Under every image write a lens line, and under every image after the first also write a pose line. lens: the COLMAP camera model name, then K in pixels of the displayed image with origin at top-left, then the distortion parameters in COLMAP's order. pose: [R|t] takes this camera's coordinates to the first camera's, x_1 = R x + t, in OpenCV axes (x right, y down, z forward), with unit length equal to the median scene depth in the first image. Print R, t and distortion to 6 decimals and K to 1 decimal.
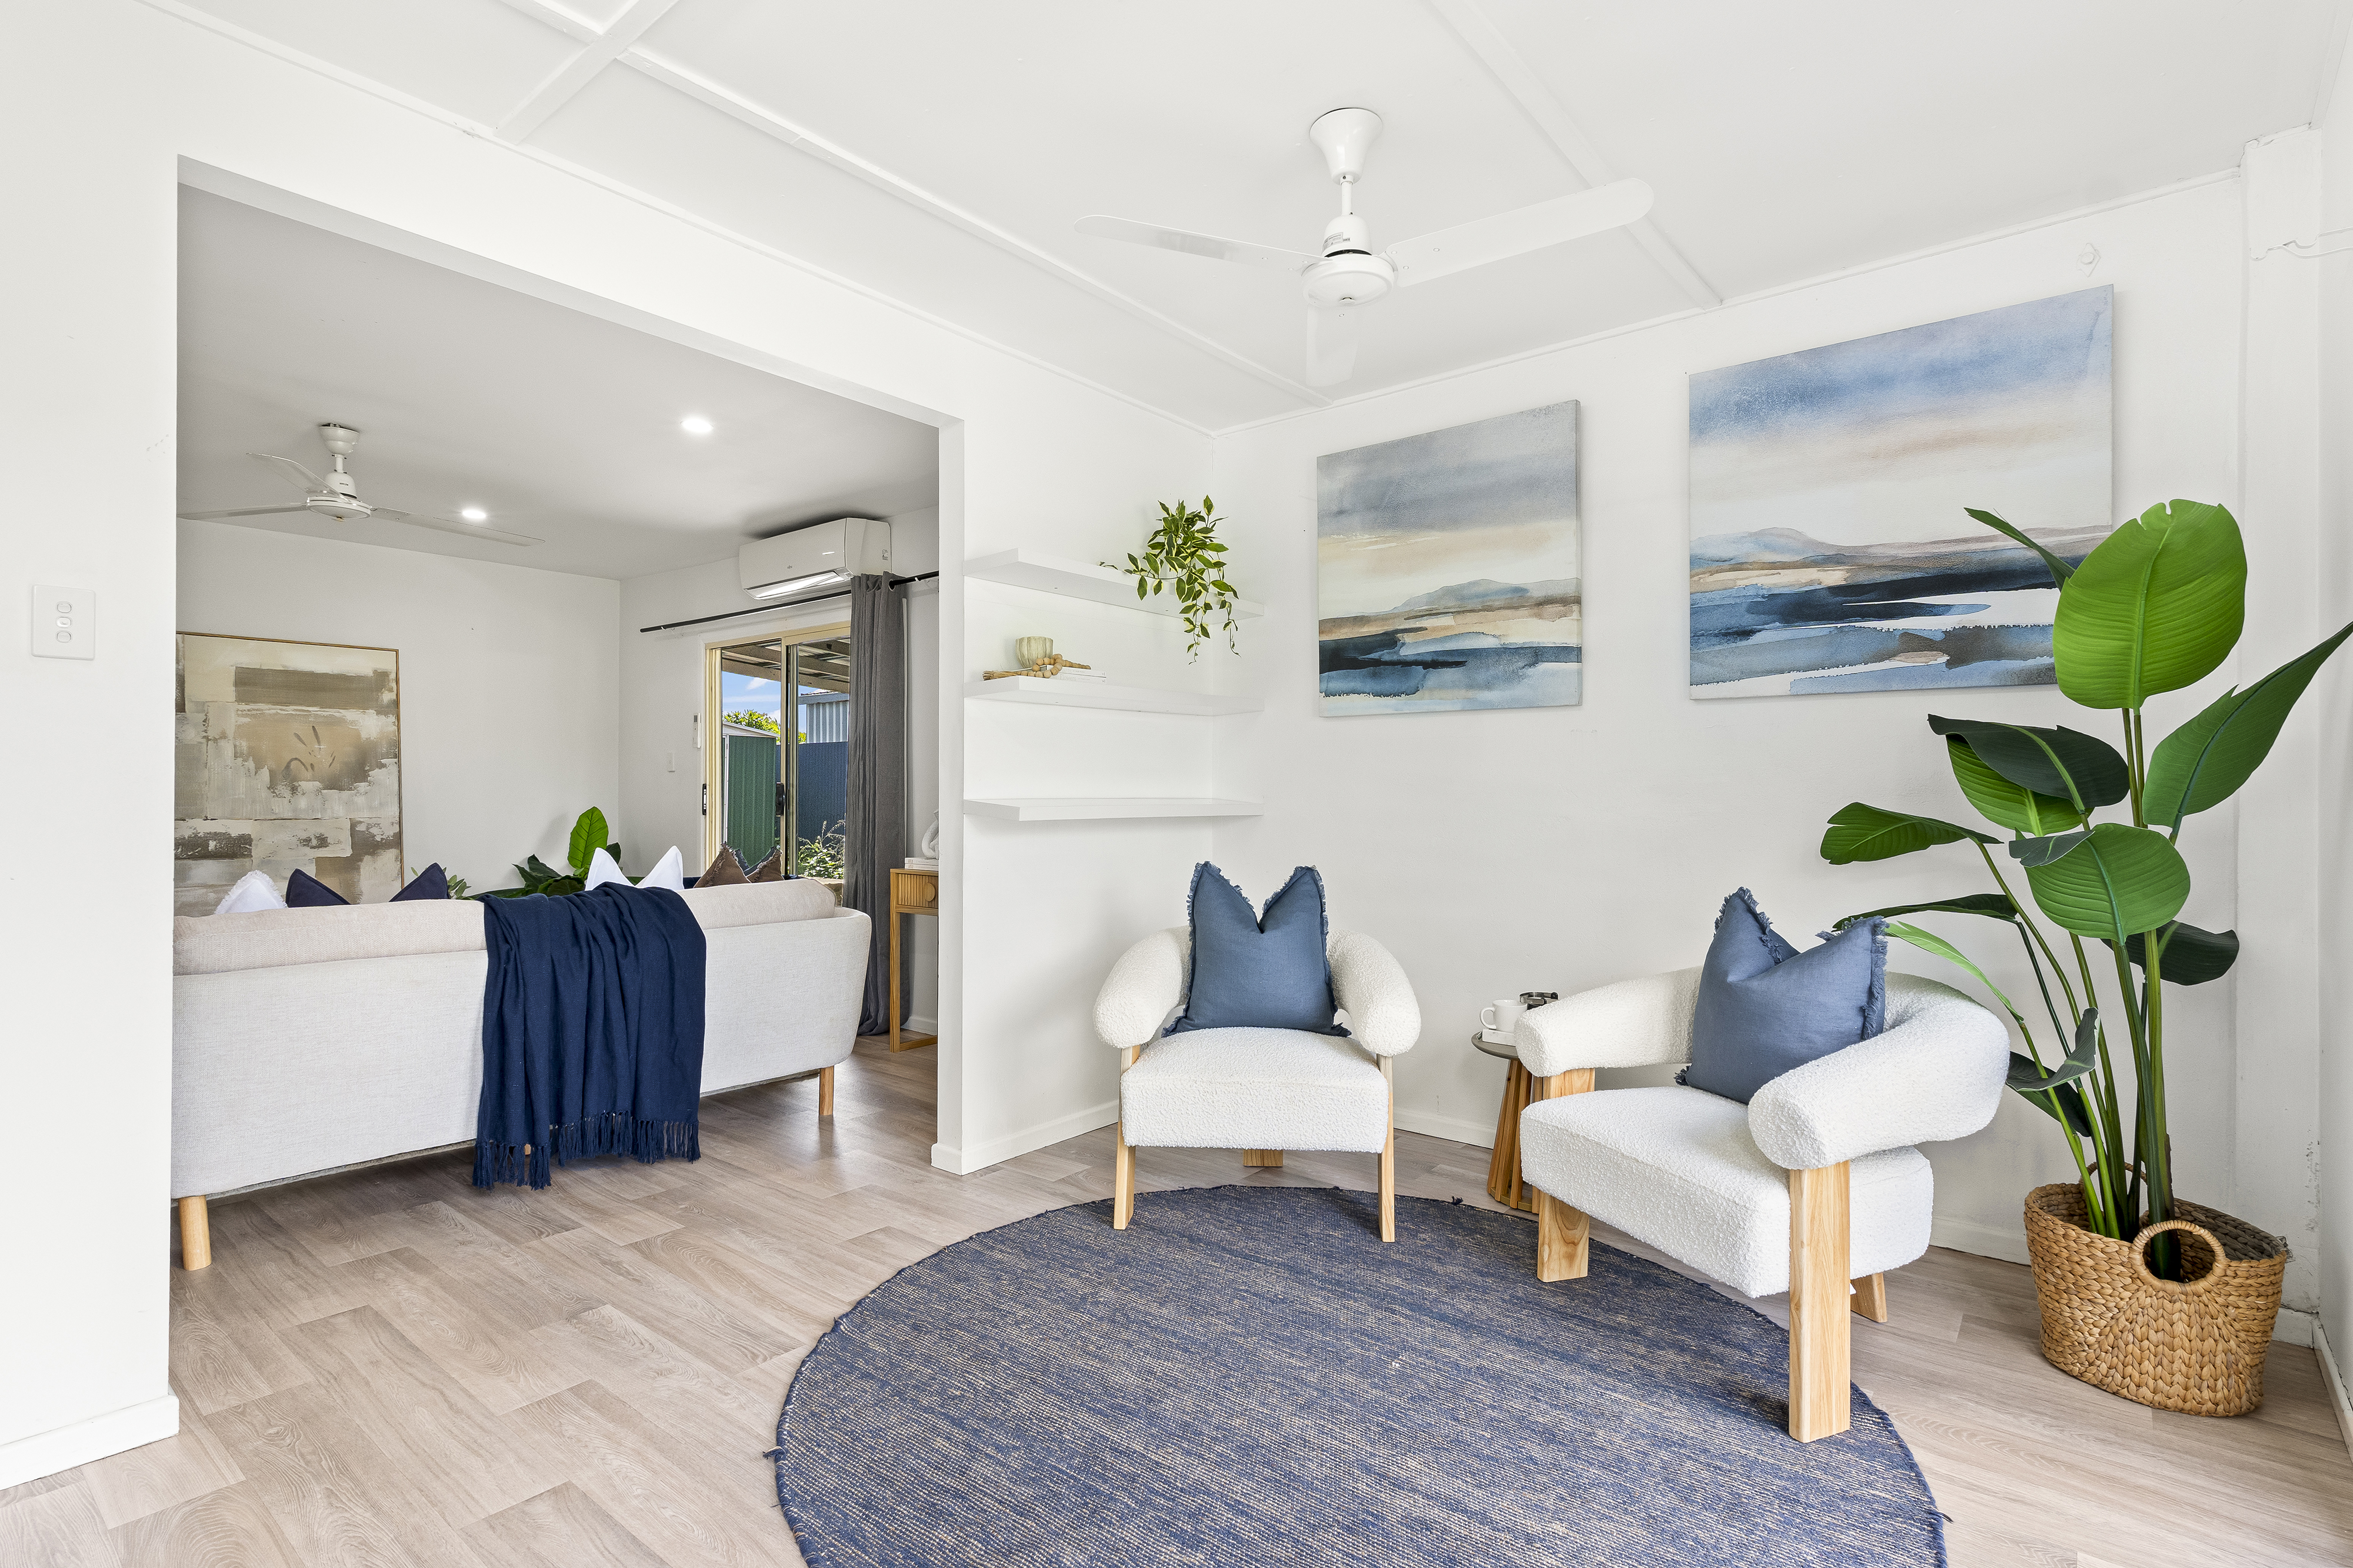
lens RADIAL K [[1118.1, 0, 1190.2], [0, 1118.1, 793.6], [0, 0, 1]] dist [0.001109, 0.000469]
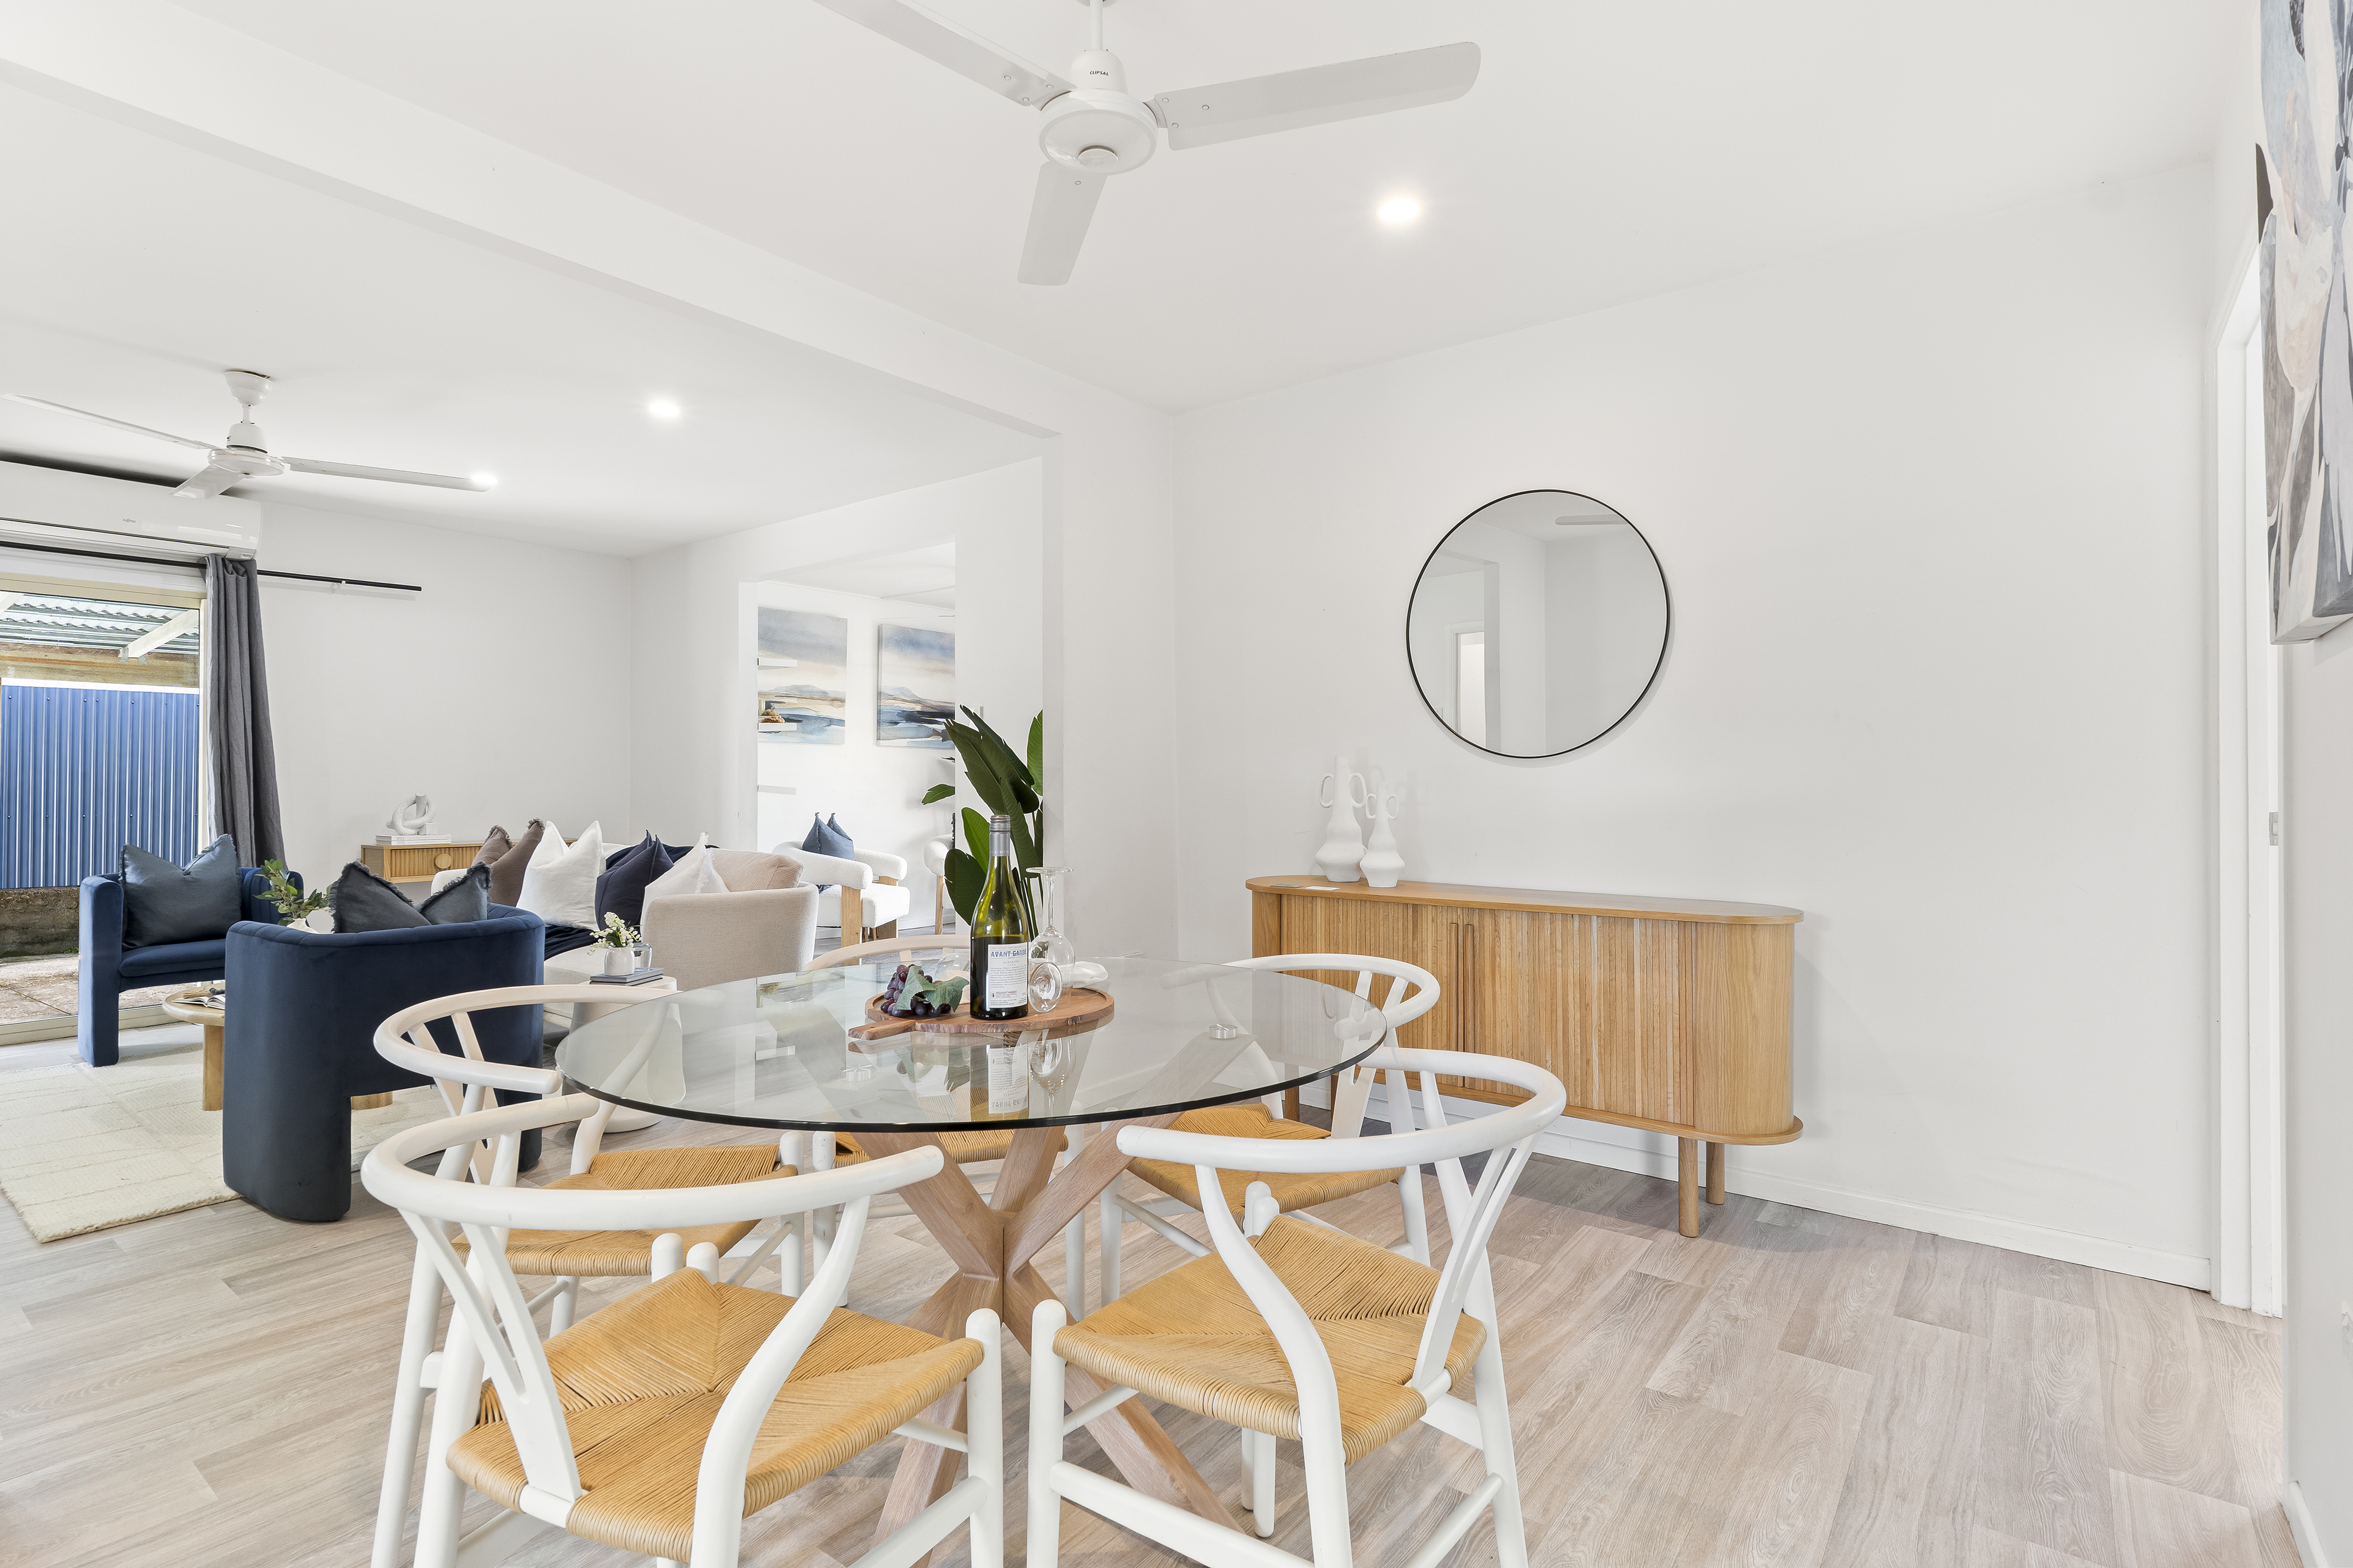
lens RADIAL K [[1107.9, 0, 1176.5], [0, 1107.9, 784.0], [0, 0, 1]] dist [0.001633, 0.000811]
pose [[-0.018754, -0.002673, 0.999821, -2.105920], [-0.002715, 0.999993, 0.002622, -0.001516], [-0.999820, -0.002666, -0.018762, 0.332271]]
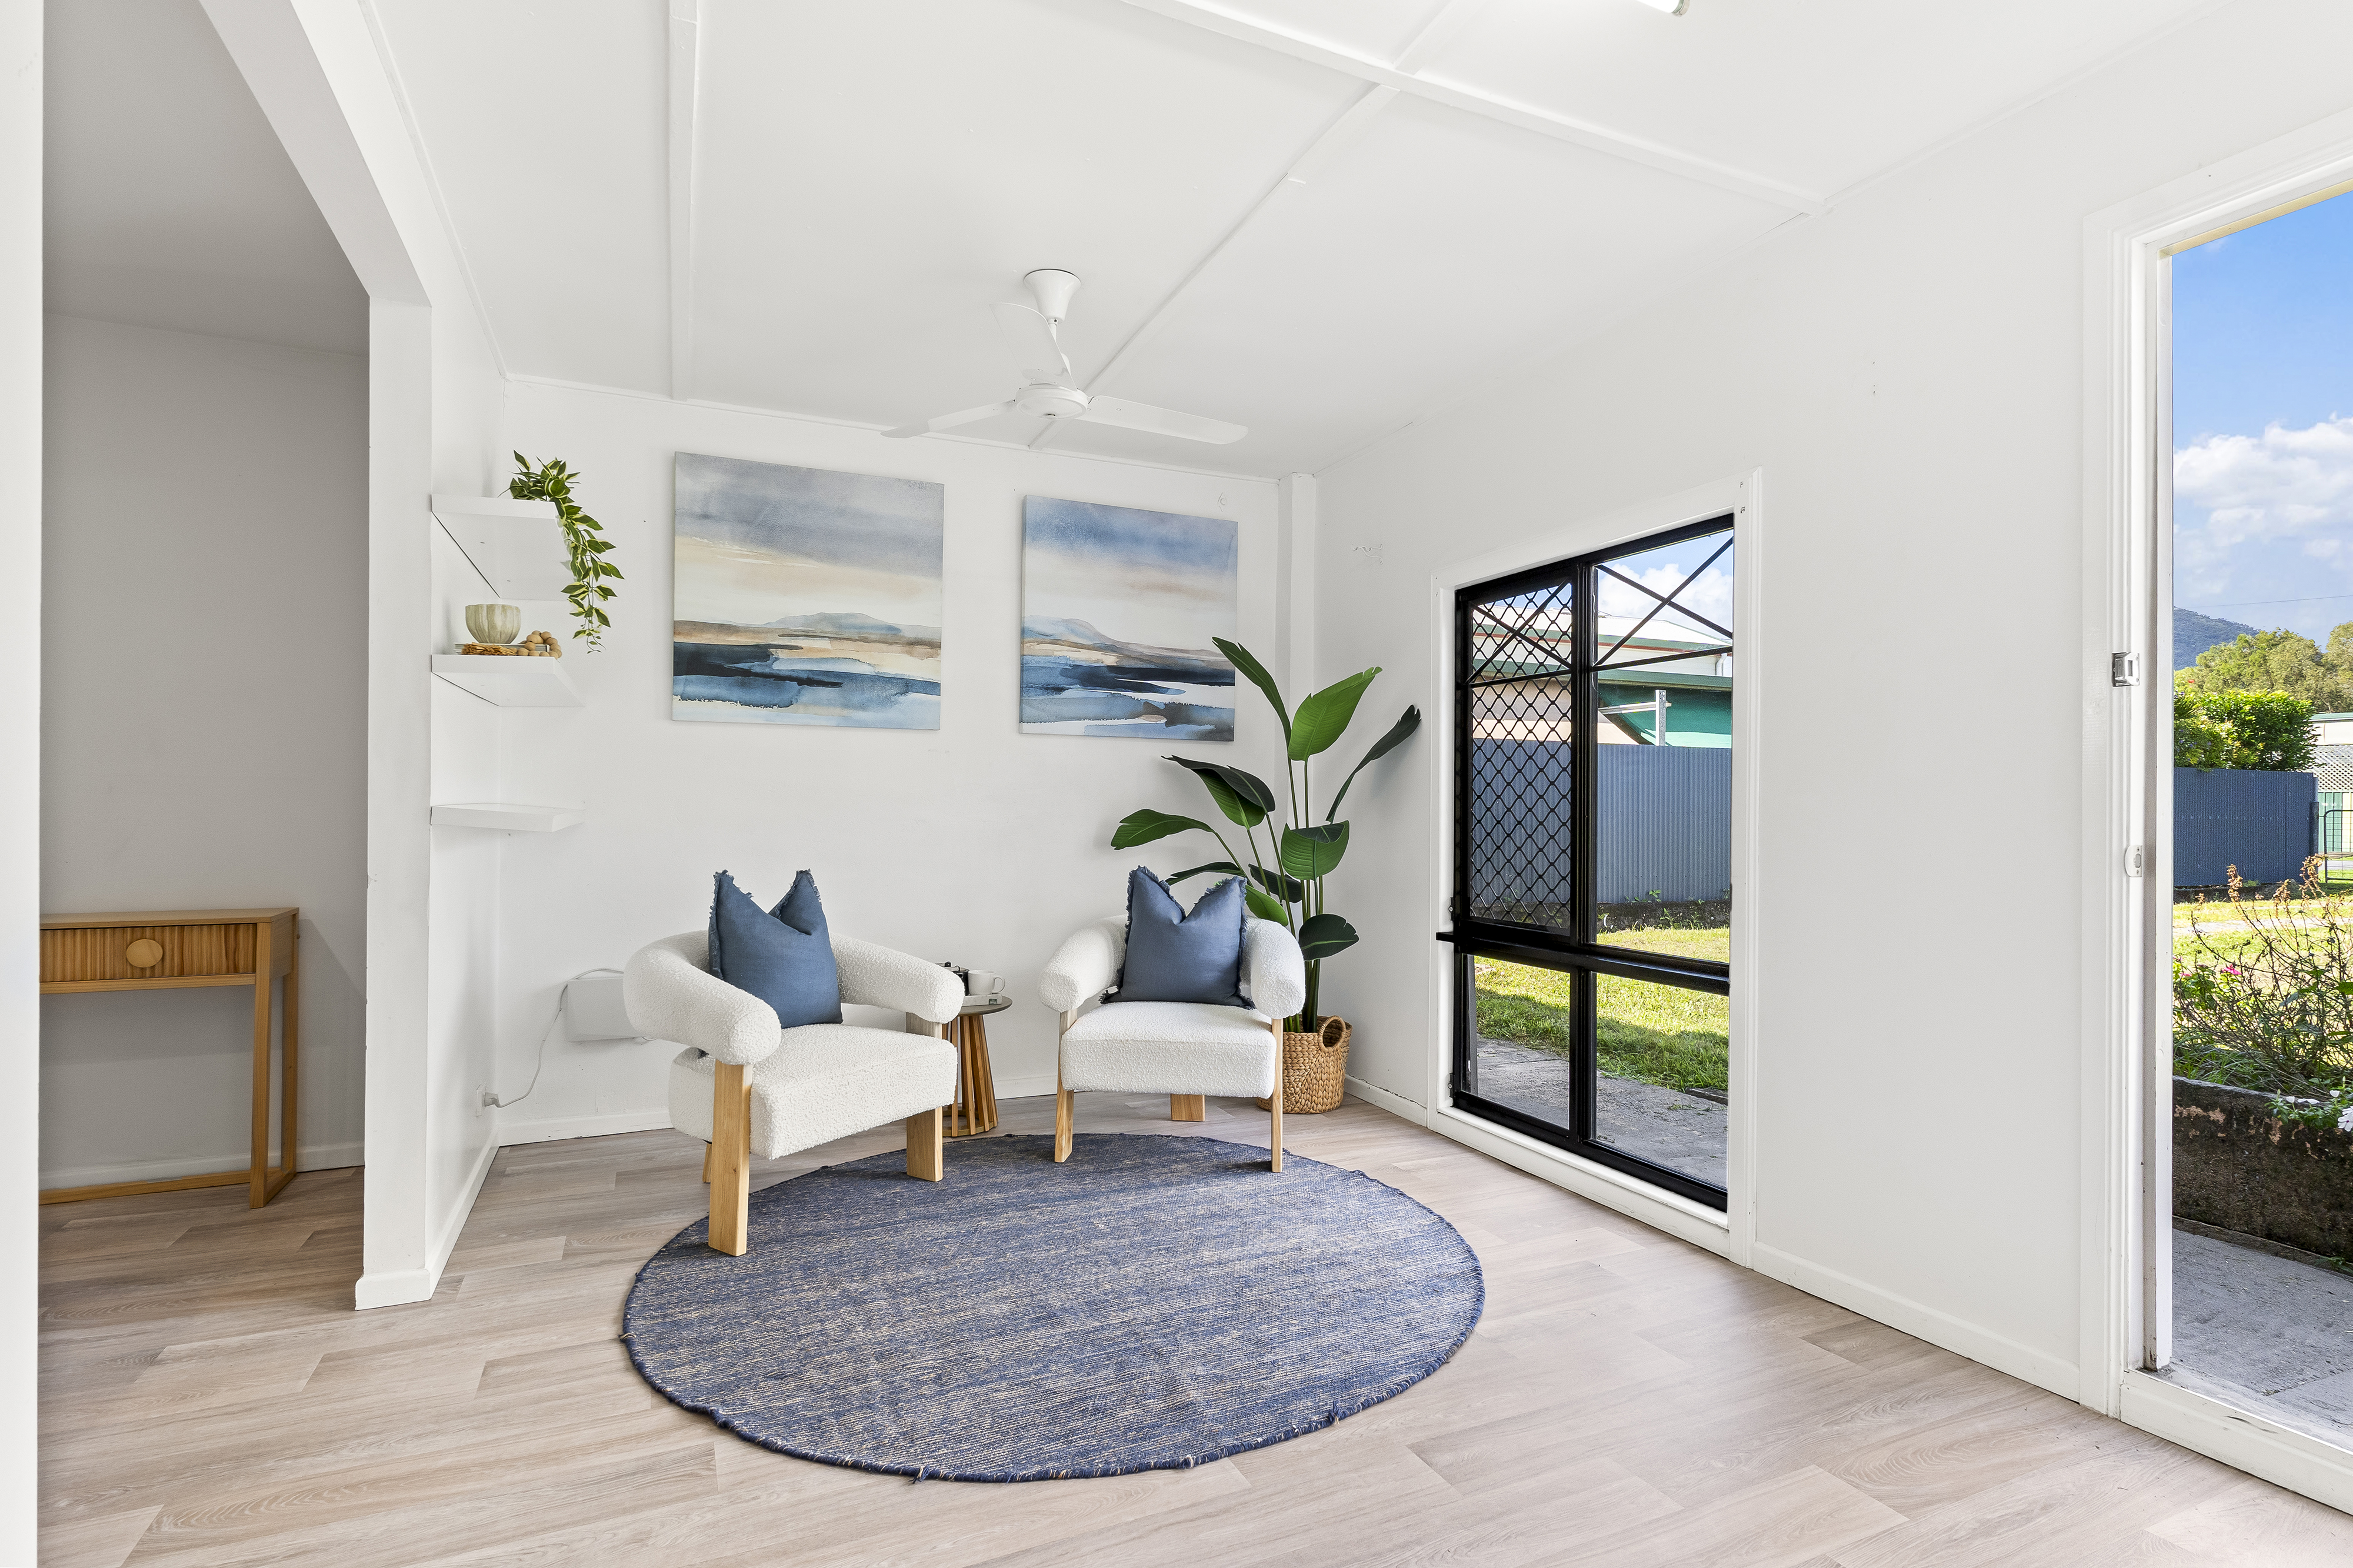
lens RADIAL K [[1121.8, 0, 1176.0], [0, 1121.8, 801.5], [0, 0, 1]] dist [-0.002592, 0.000000]
pose [[0.458532, 0.003646, 0.888670, -0.650513], [-0.008710, 0.999962, 0.000391, -0.002906], [-0.888635, -0.007920, 0.458546, 0.199899]]
